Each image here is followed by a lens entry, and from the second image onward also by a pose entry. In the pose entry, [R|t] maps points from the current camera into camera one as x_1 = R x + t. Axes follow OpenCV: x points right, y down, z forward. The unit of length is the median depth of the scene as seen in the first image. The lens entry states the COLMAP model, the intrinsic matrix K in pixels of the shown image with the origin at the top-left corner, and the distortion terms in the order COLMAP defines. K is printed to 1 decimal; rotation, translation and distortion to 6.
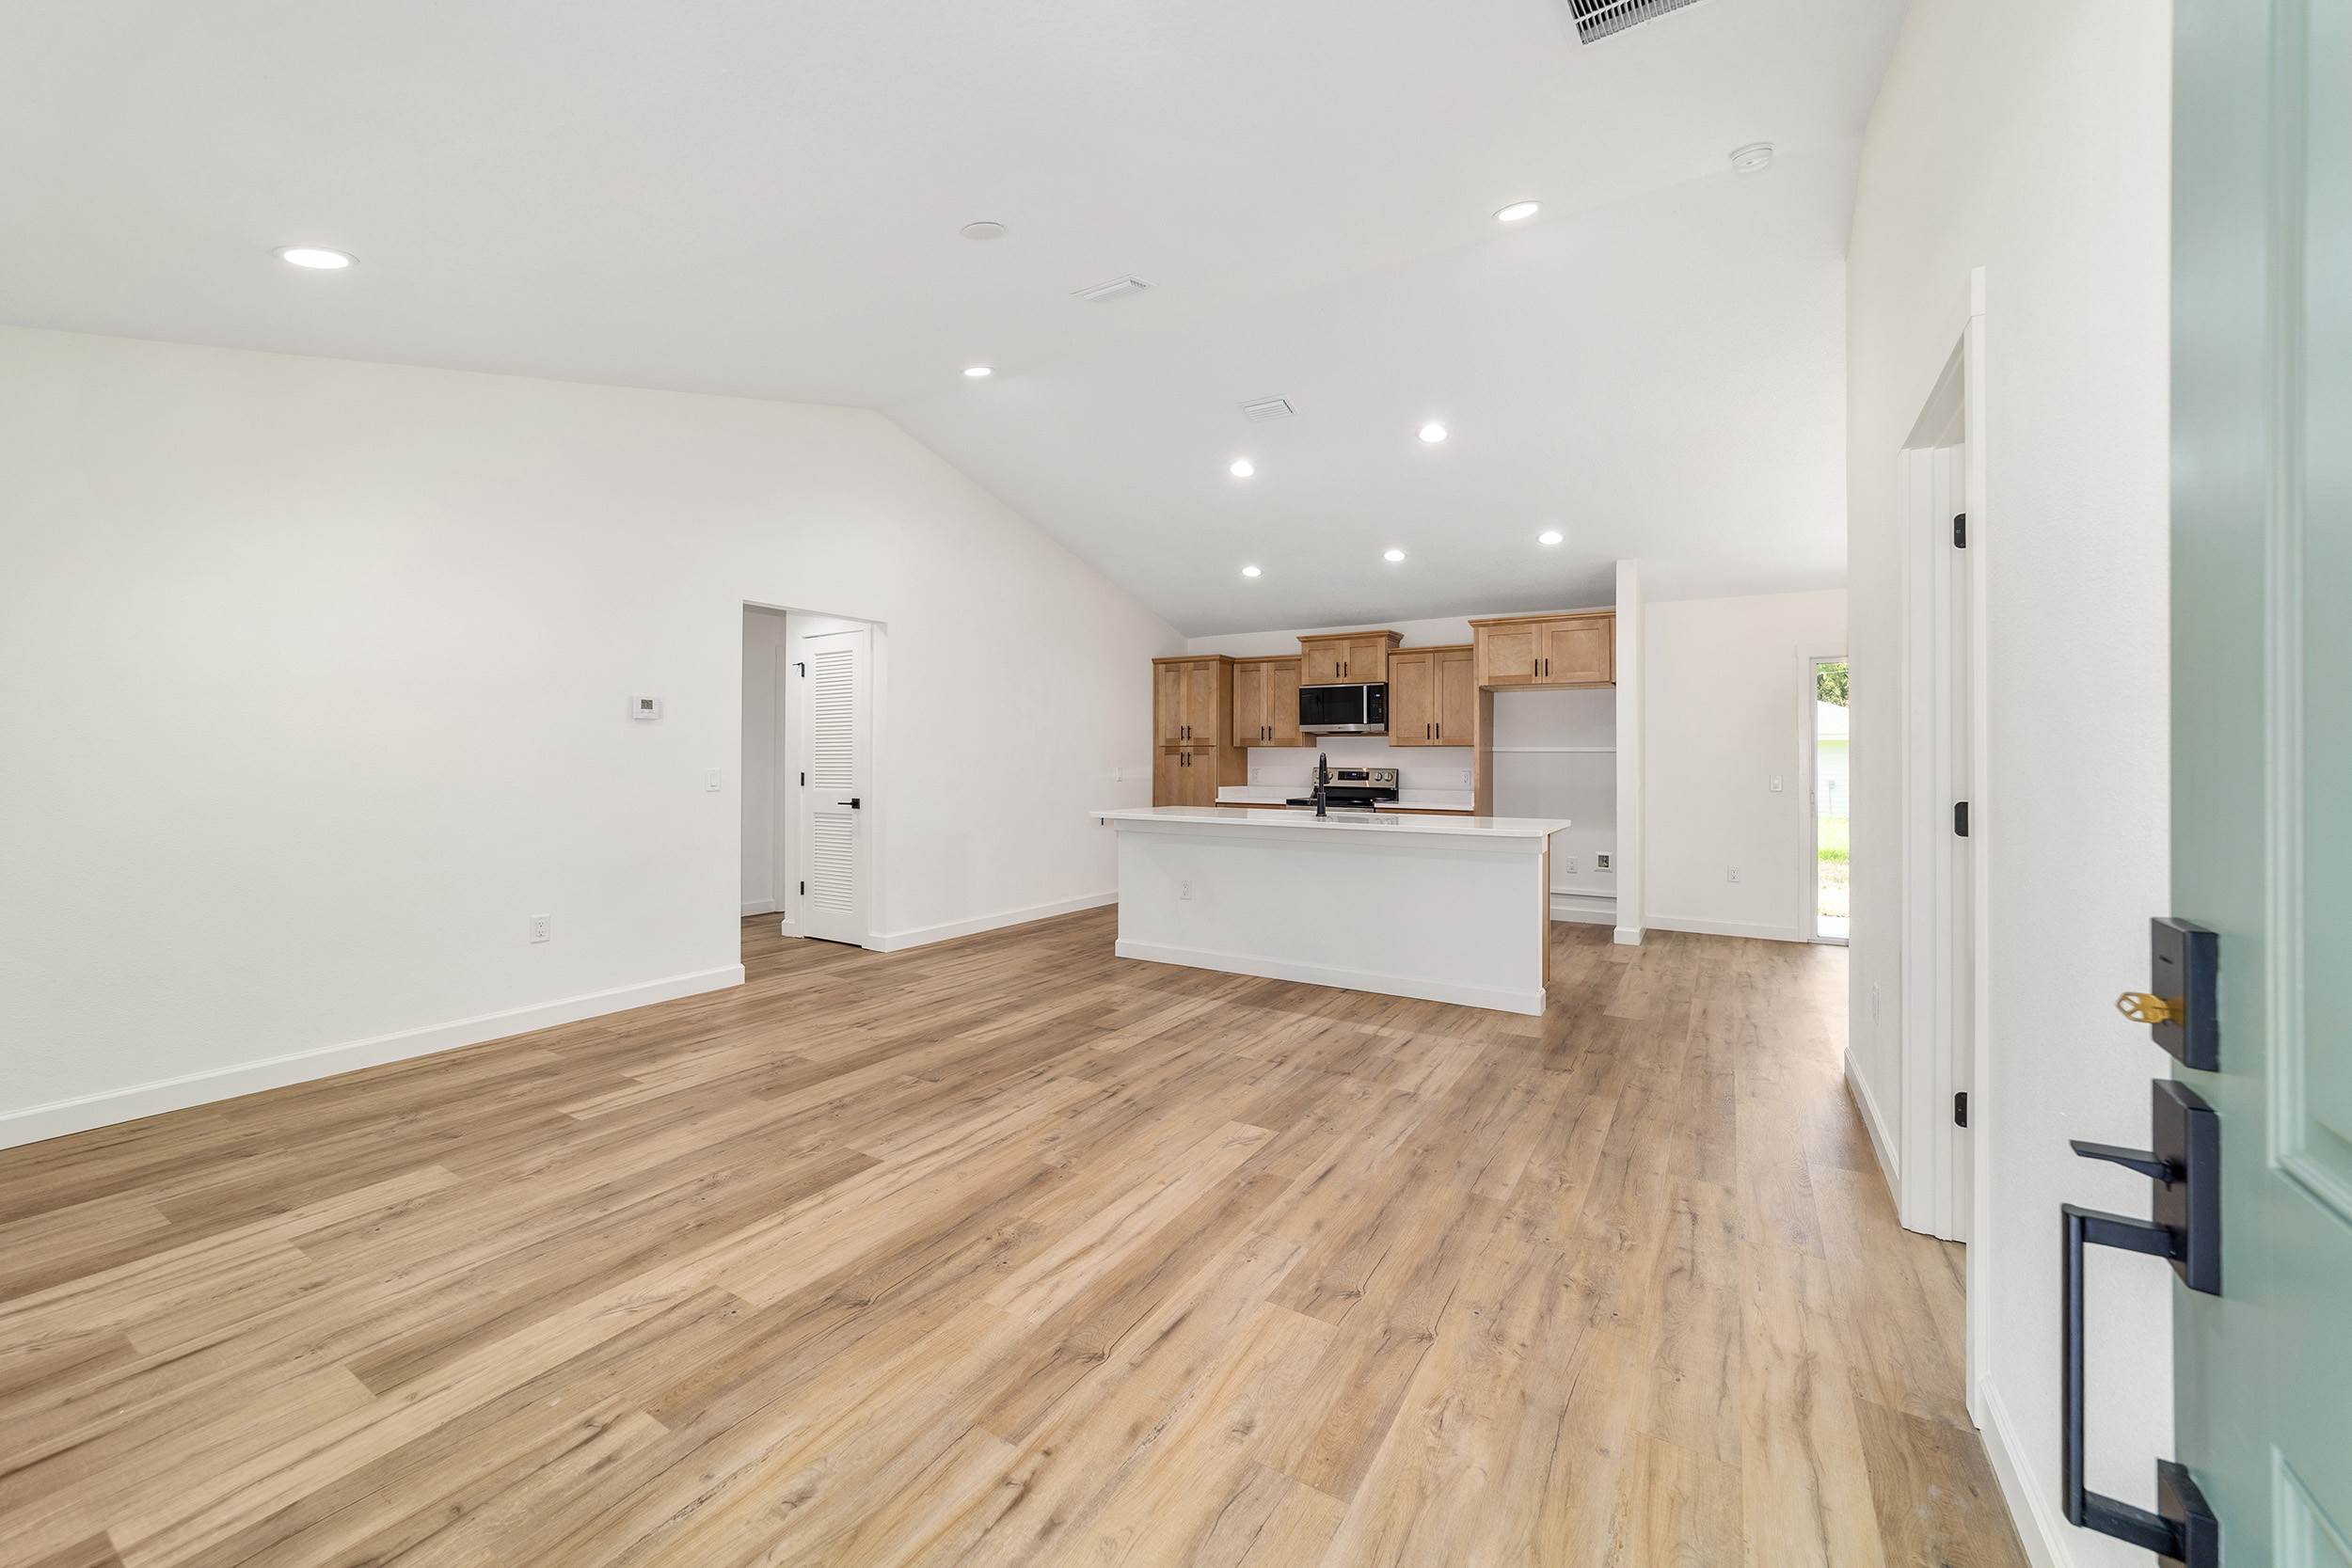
lens RADIAL K [[906.9, 0, 1165.5], [0, 906.9, 756.5], [0, 0, 1]] dist [-0.017090, 0.007451]
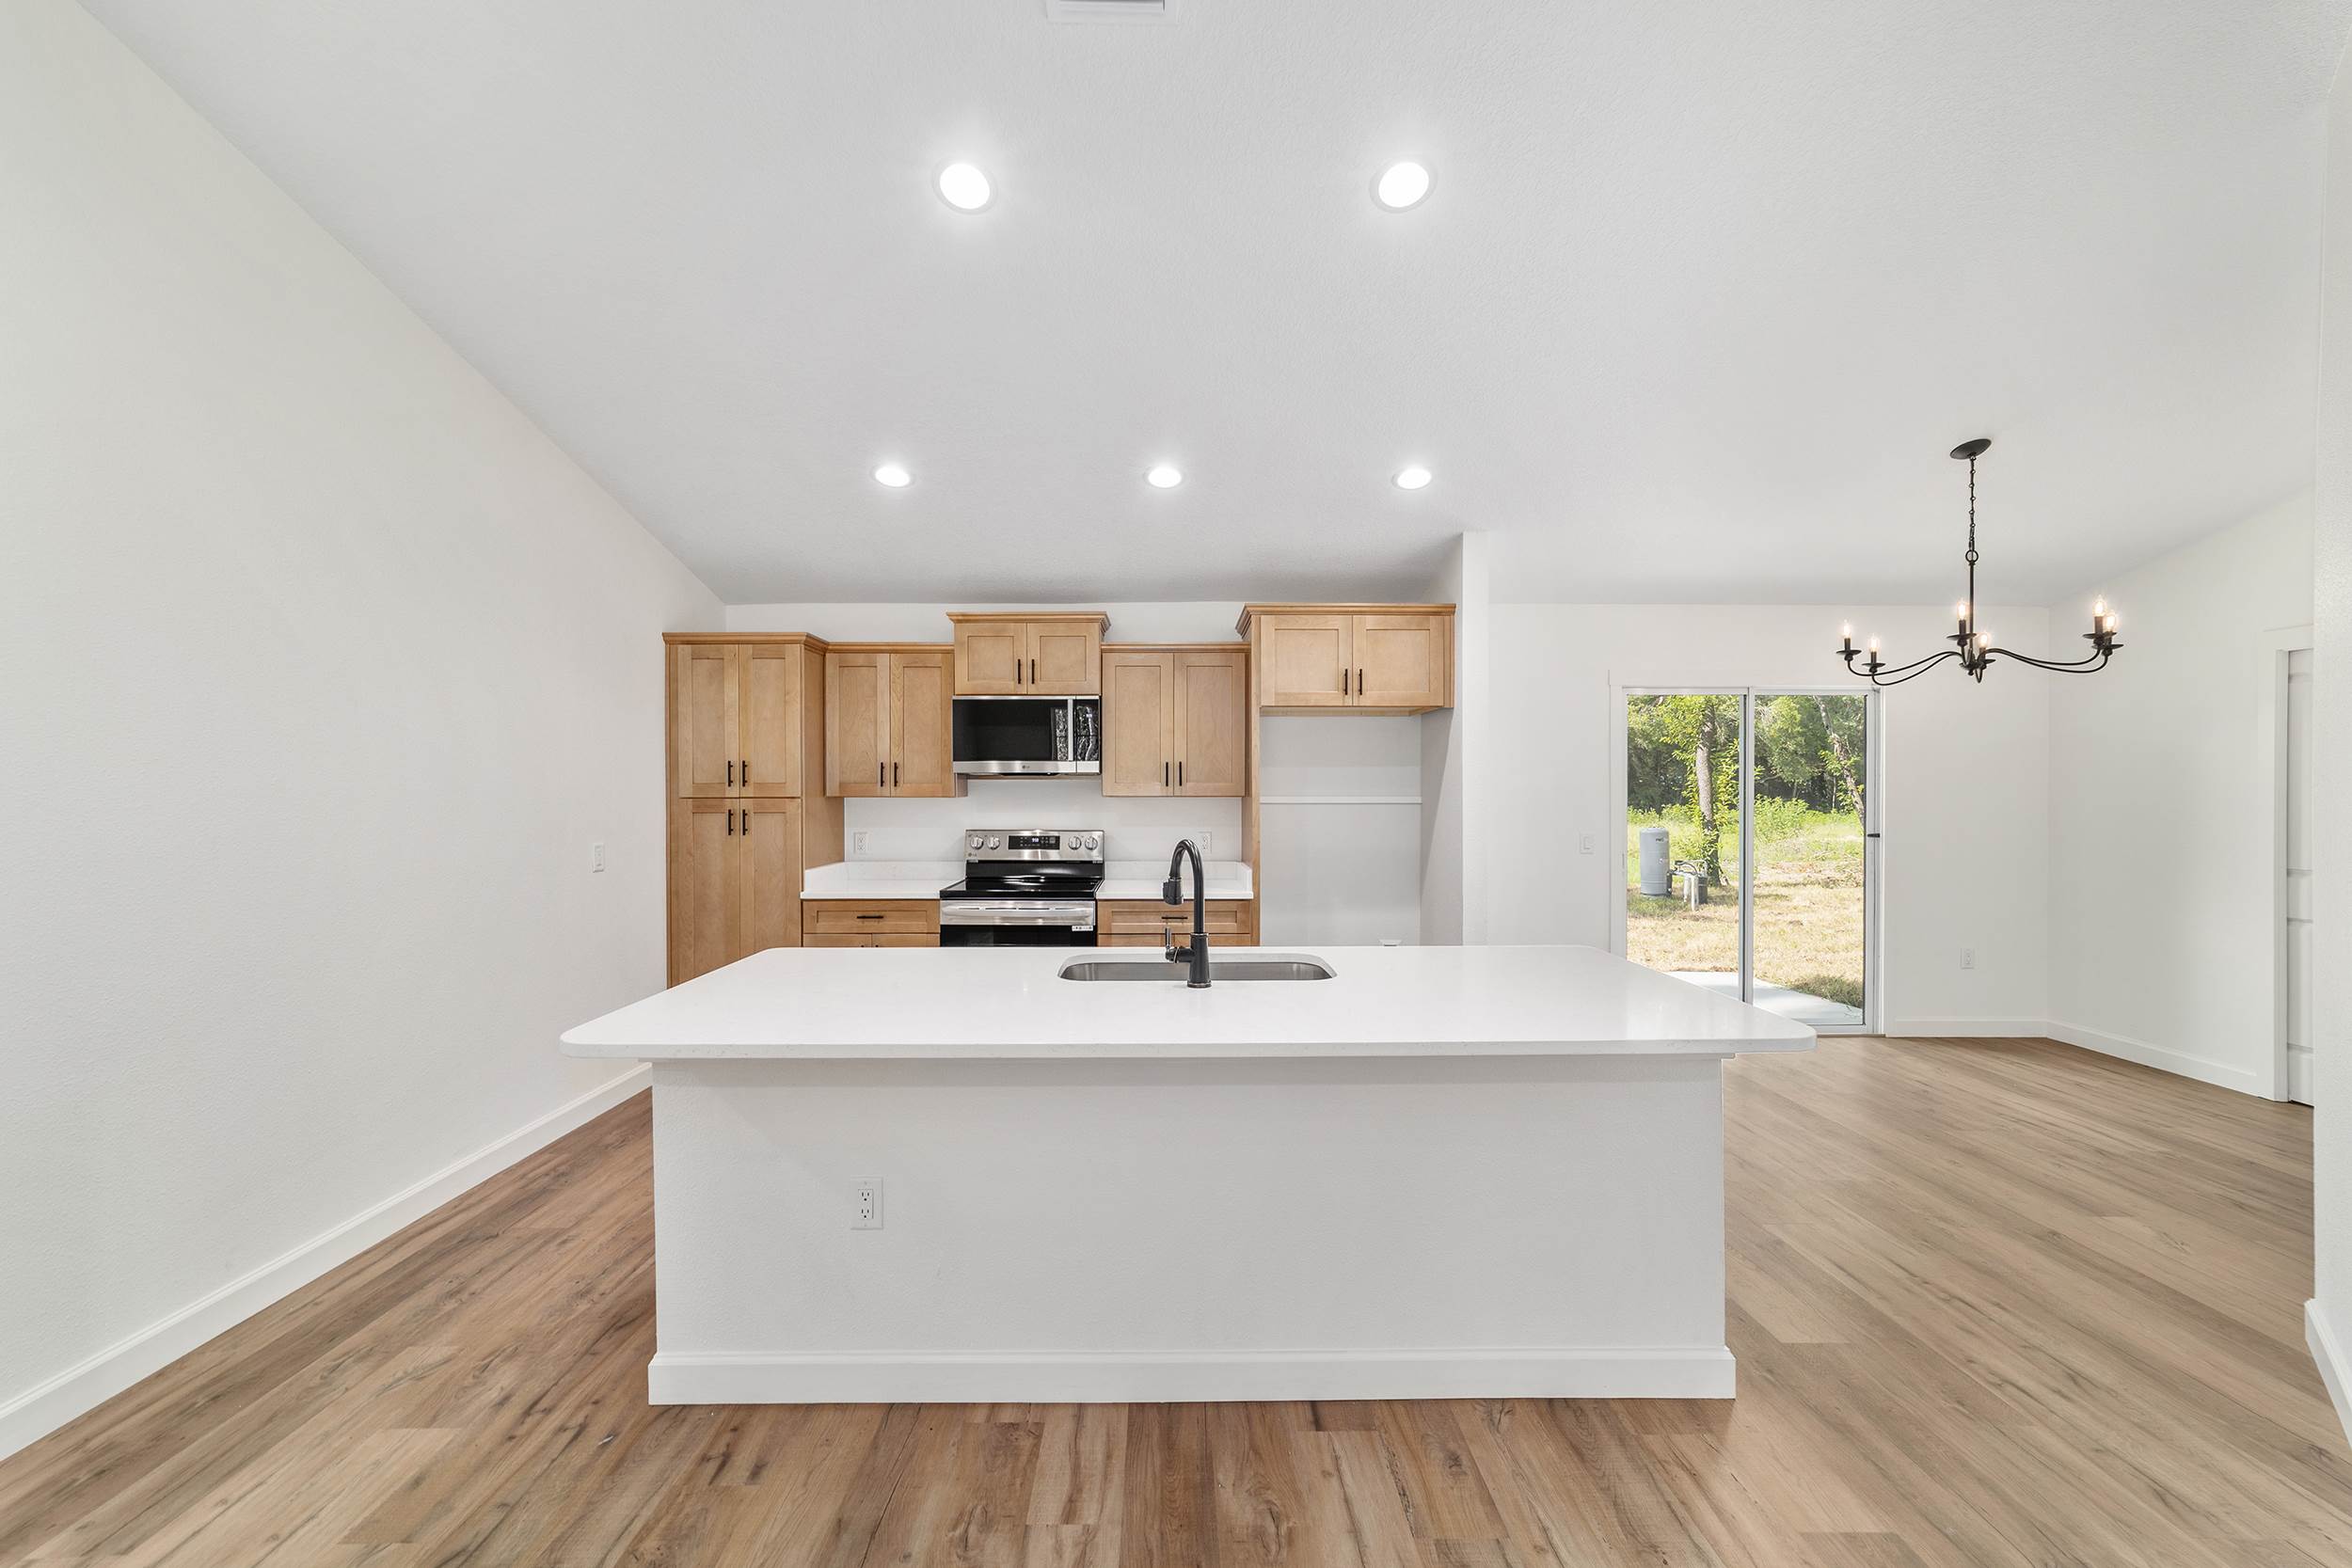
lens RADIAL K [[906.9, 0, 1162.1], [0, 906.9, 790.7], [0, 0, 1]] dist [-0.017090, 0.007451]
pose [[0.848877, -0.007928, 0.528531, -0.124522], [0.005231, 0.999965, 0.006599, -0.046297], [-0.528564, -0.002837, 0.848889, 1.055220]]
